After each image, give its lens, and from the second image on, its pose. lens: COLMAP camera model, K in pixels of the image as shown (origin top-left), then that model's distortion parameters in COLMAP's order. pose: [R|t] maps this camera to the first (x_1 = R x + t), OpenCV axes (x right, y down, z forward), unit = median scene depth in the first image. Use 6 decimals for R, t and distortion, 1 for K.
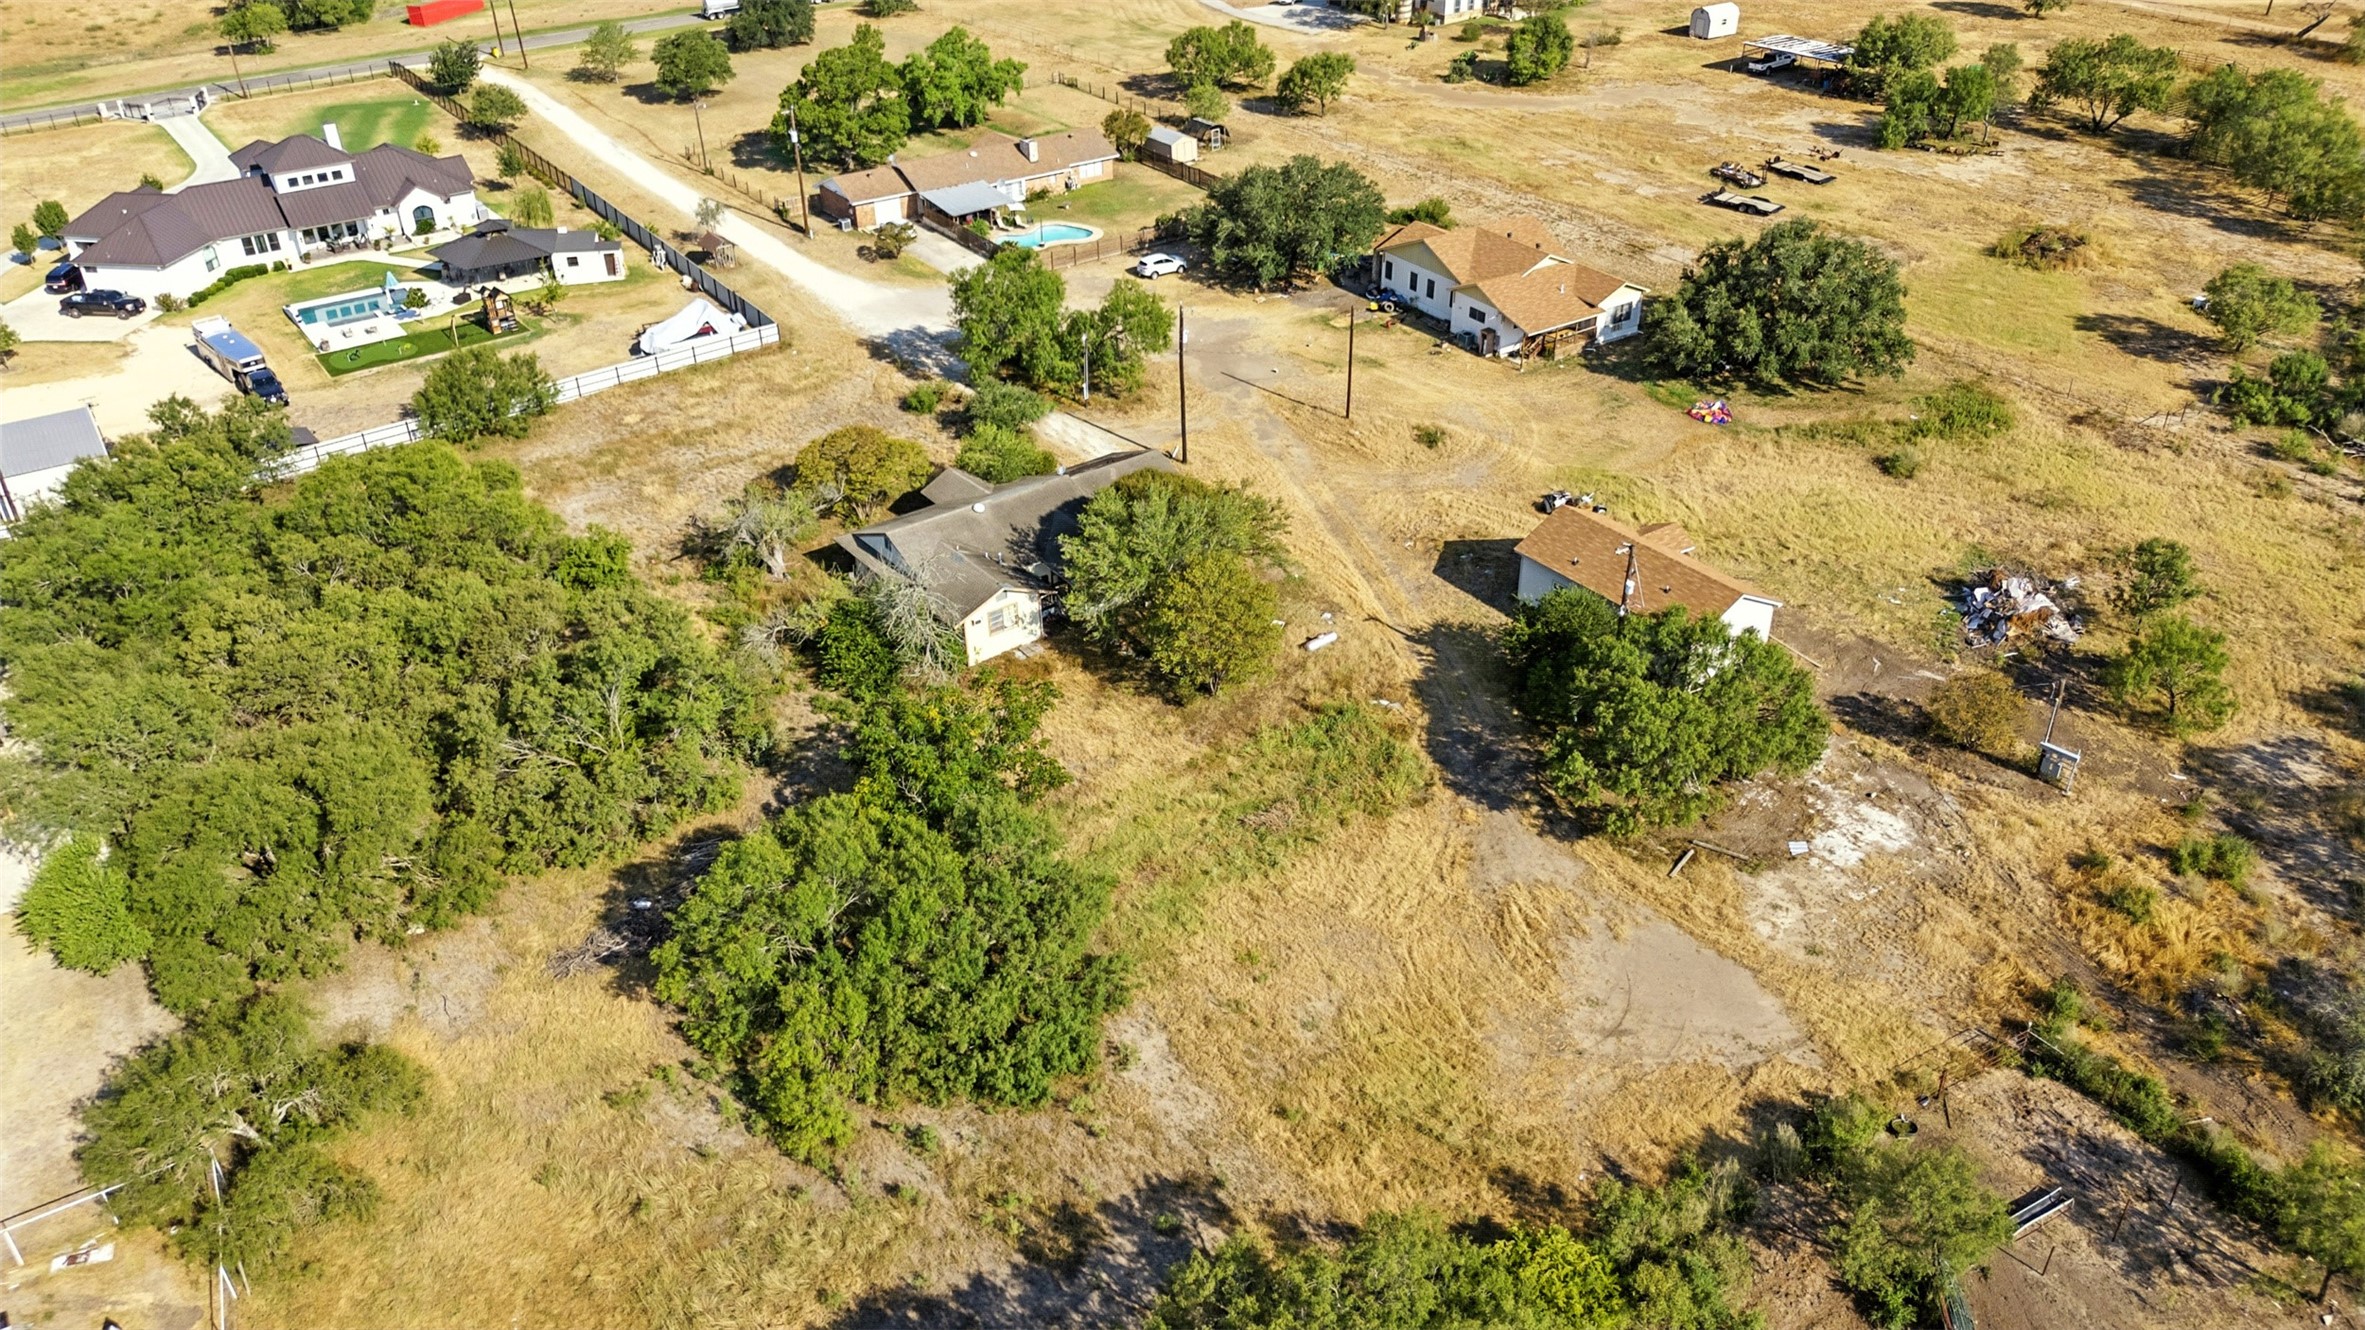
lens RADIAL K [[1737.8, 0, 1193.4], [0, 1737.8, 675.6], [0, 0, 1]] dist [0.073885, -0.072165]
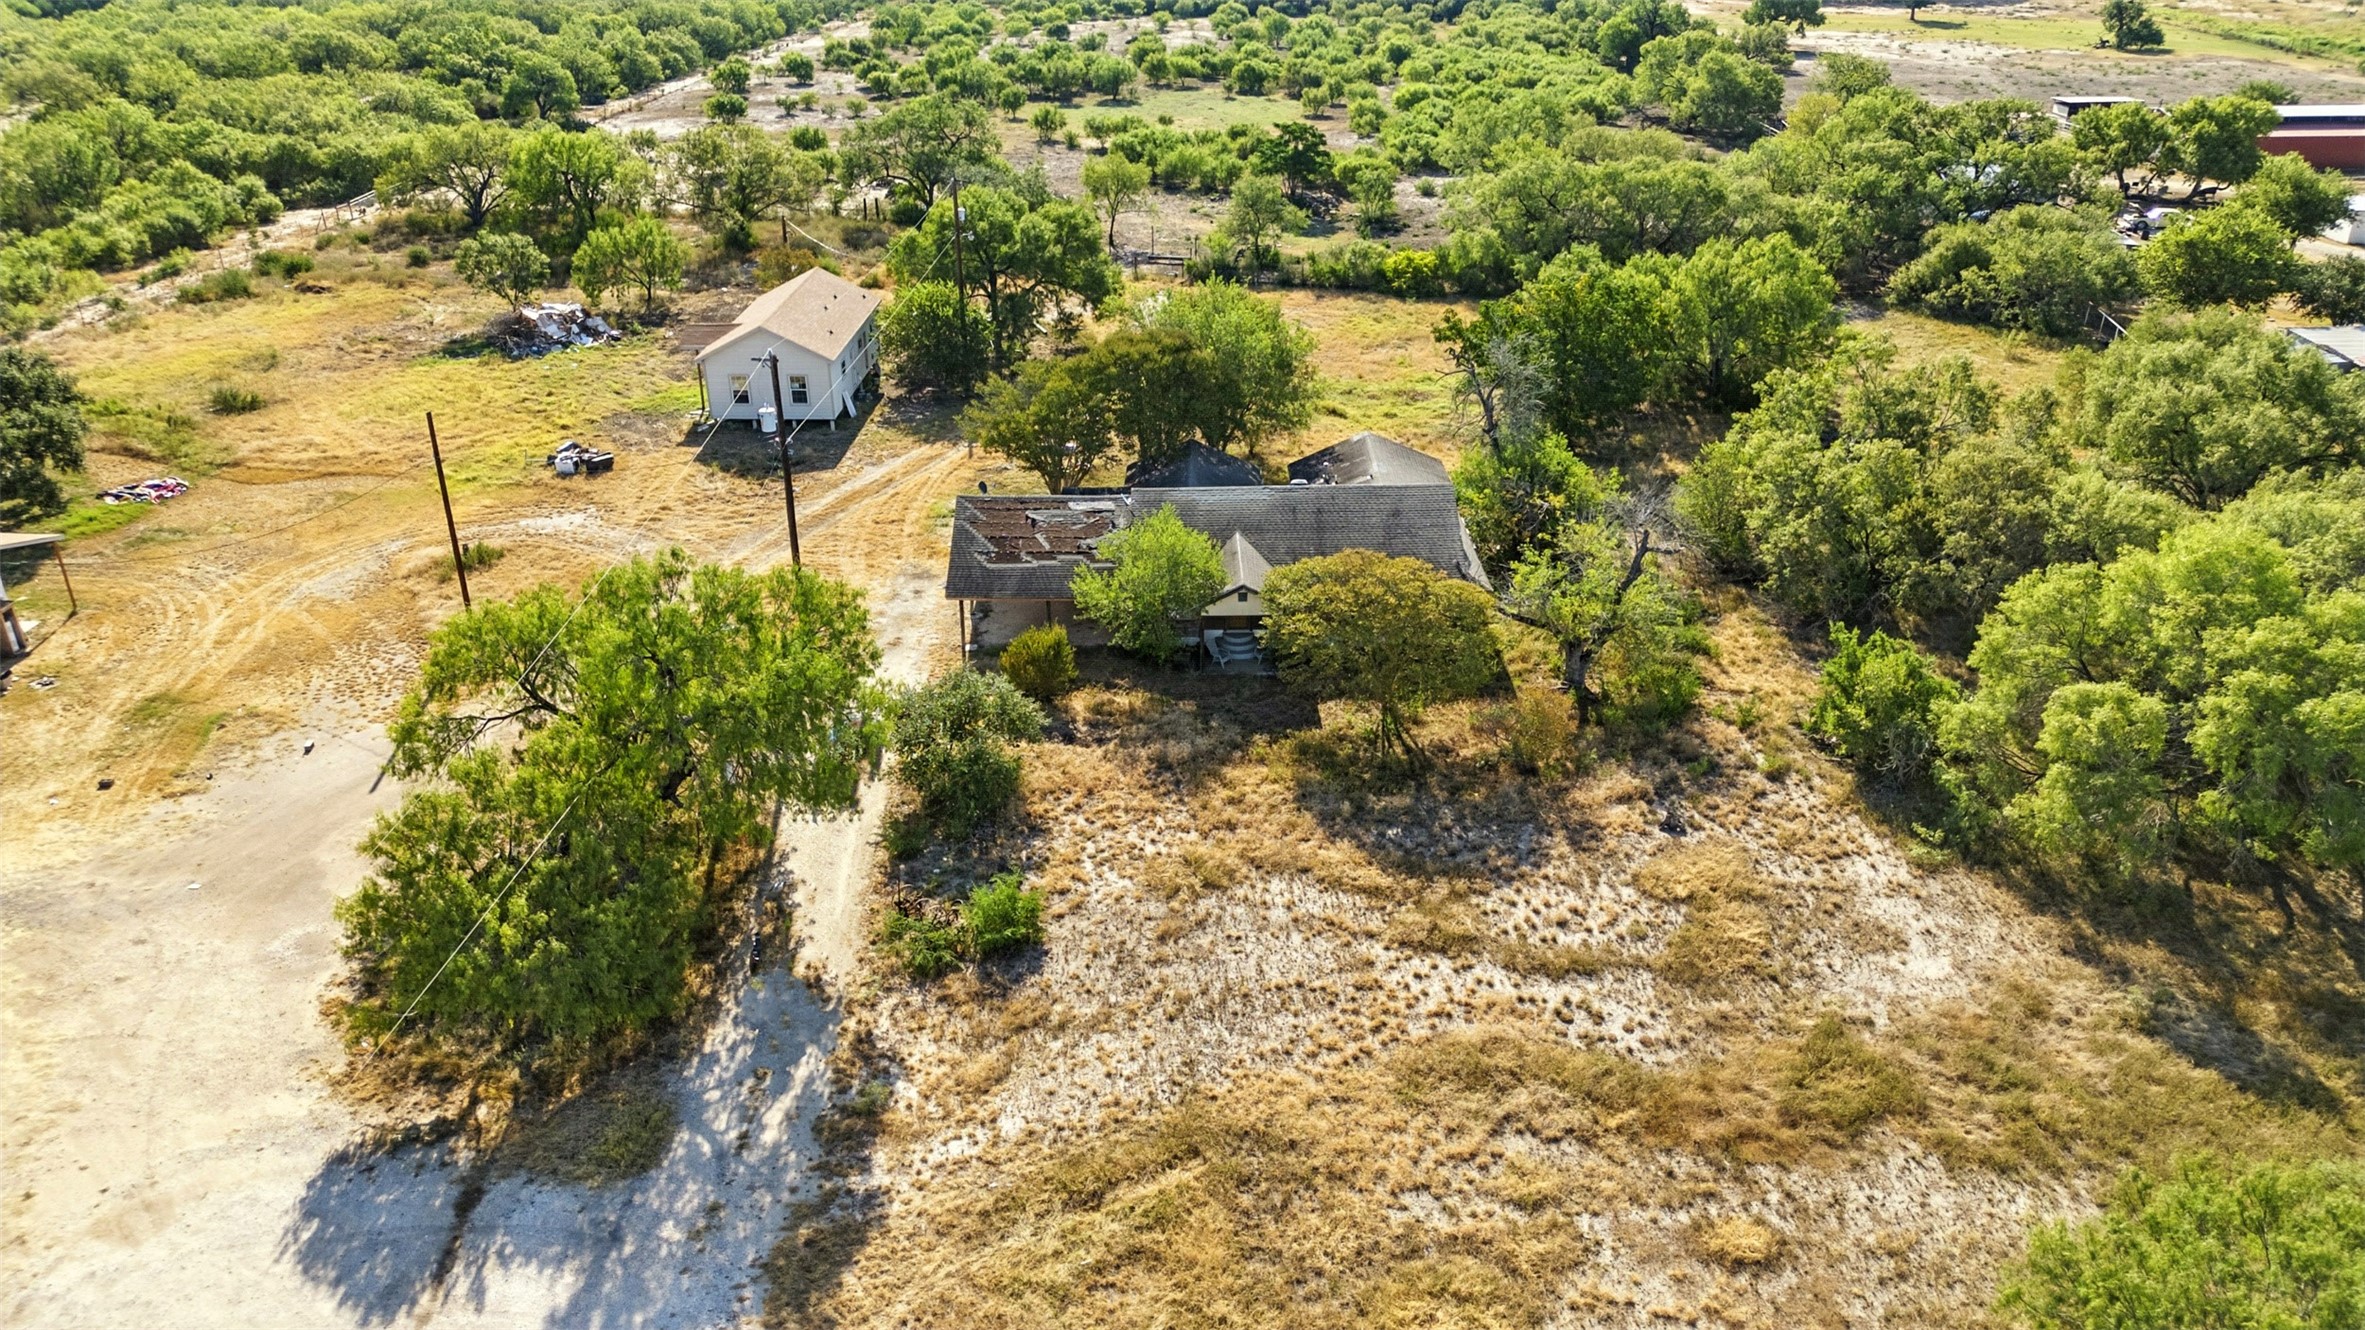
lens RADIAL K [[1737.8, 0, 1187.7], [0, 1737.8, 656.9], [0, 0, 1]] dist [0.073885, -0.072165]
pose [[-0.796868, -0.240104, 0.554393, -0.359255], [0.340494, 0.579534, 0.740408, -0.427852], [-0.499064, 0.778775, -0.380058, 1.004767]]
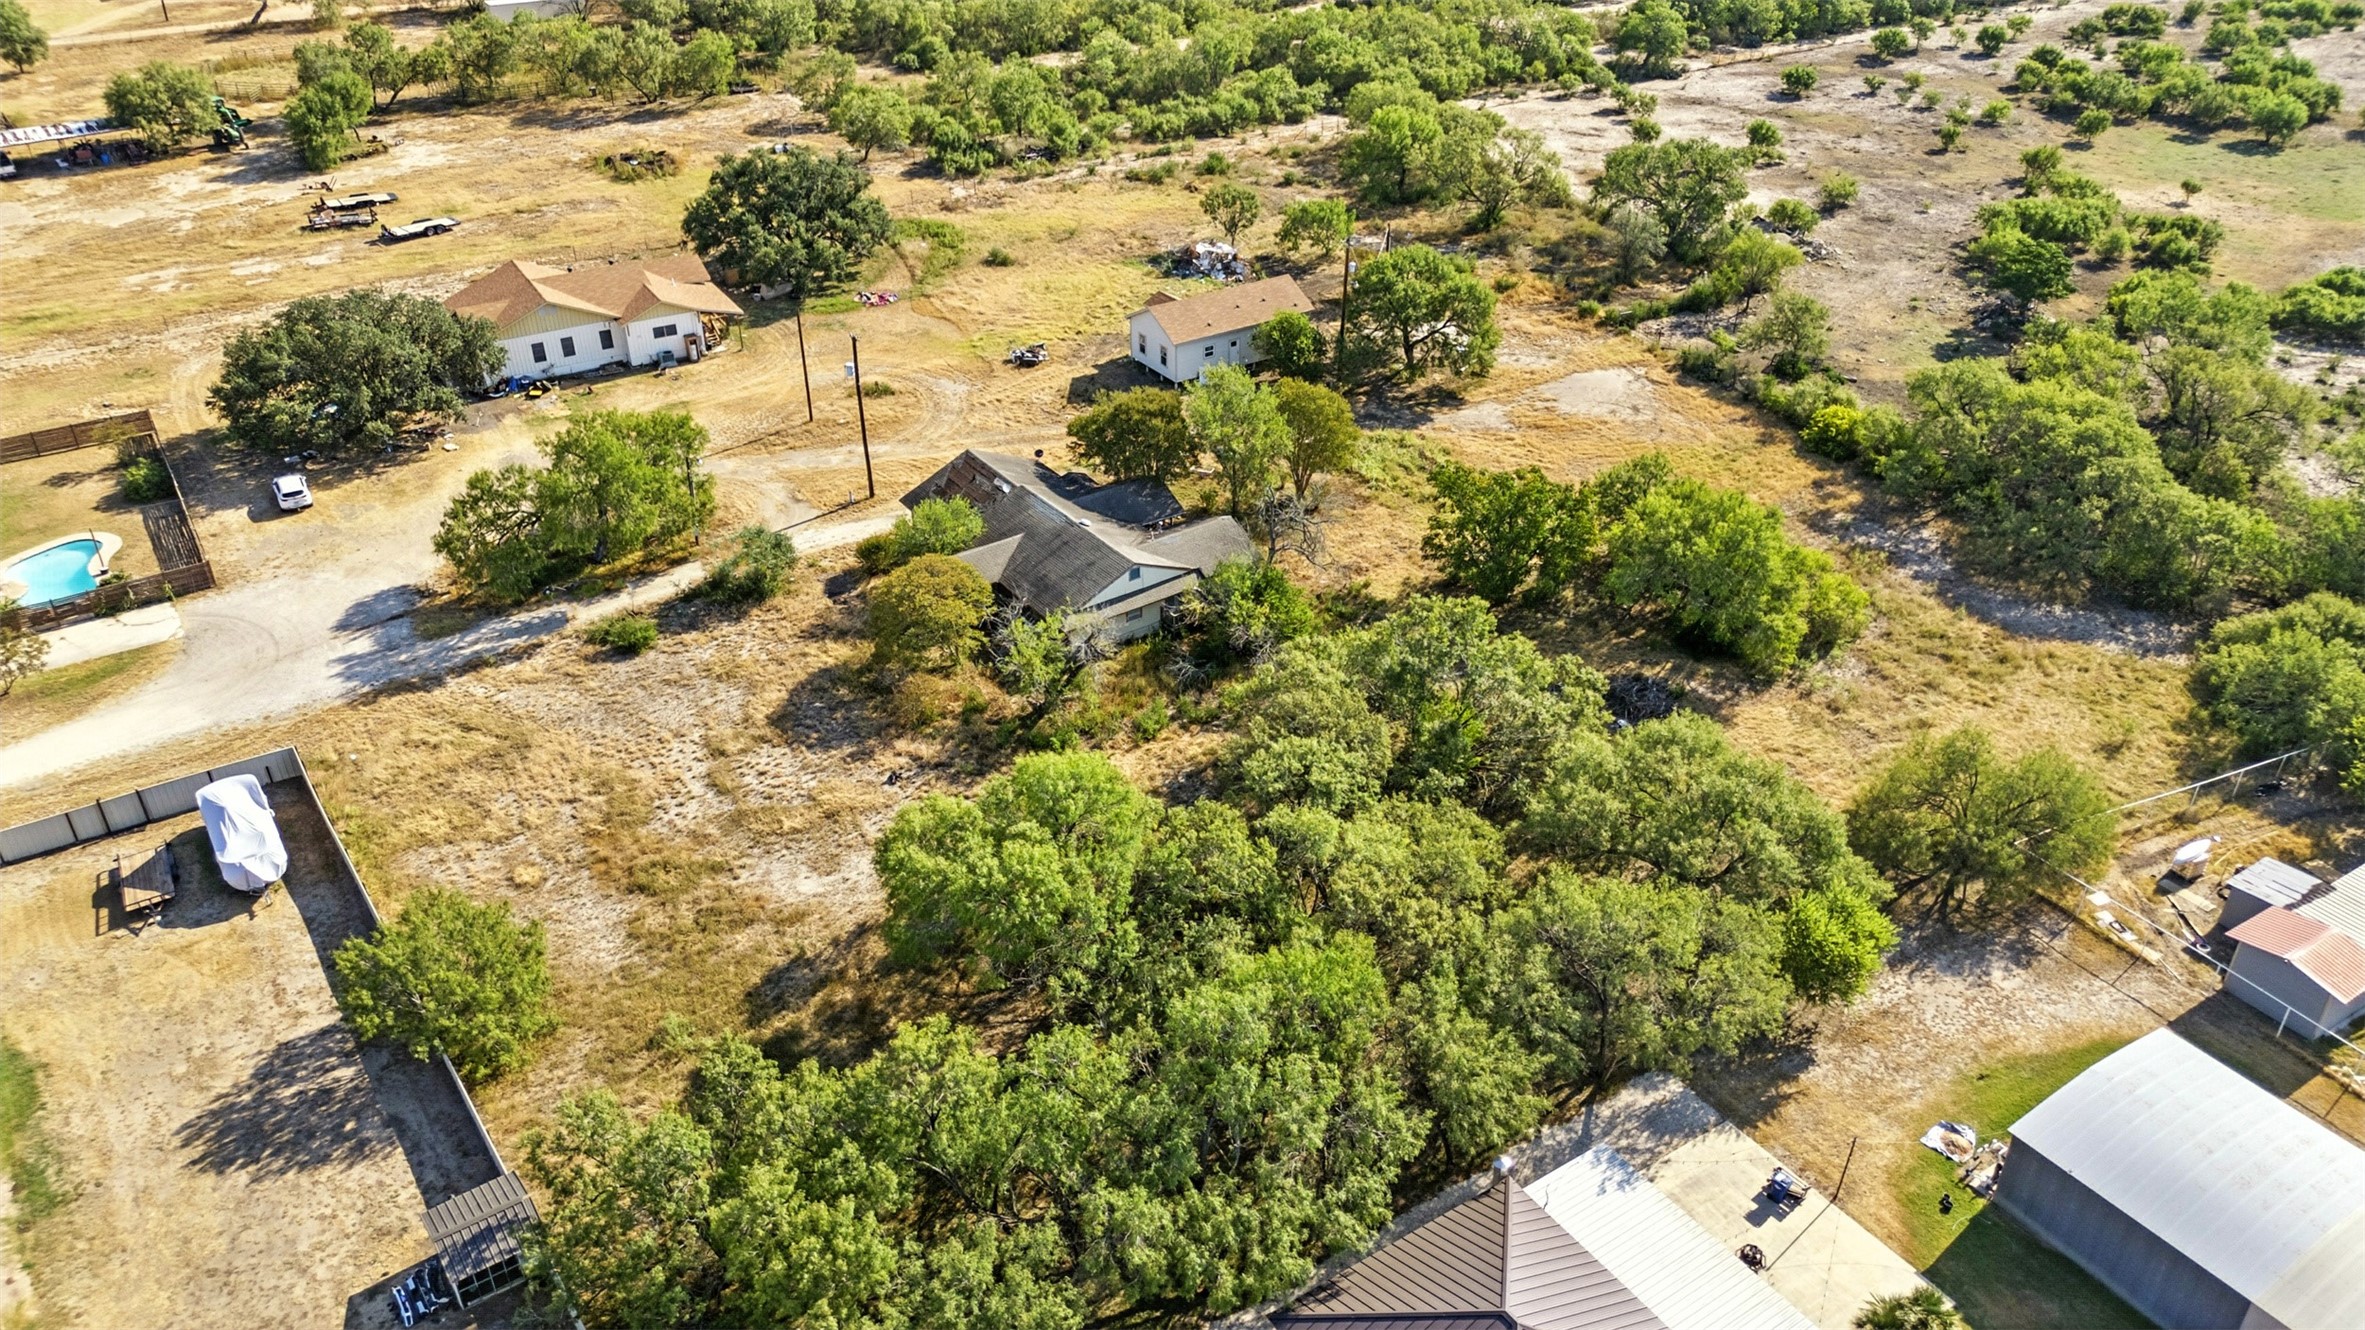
lens RADIAL K [[1737.8, 0, 1186.8], [0, 1737.8, 666.8], [0, 0, 1]] dist [0.073885, -0.072165]
pose [[0.035584, -0.515759, 0.855994, -0.769157], [0.539404, 0.730969, 0.418005, -0.318222], [-0.841295, 0.446853, 0.304213, 0.519655]]
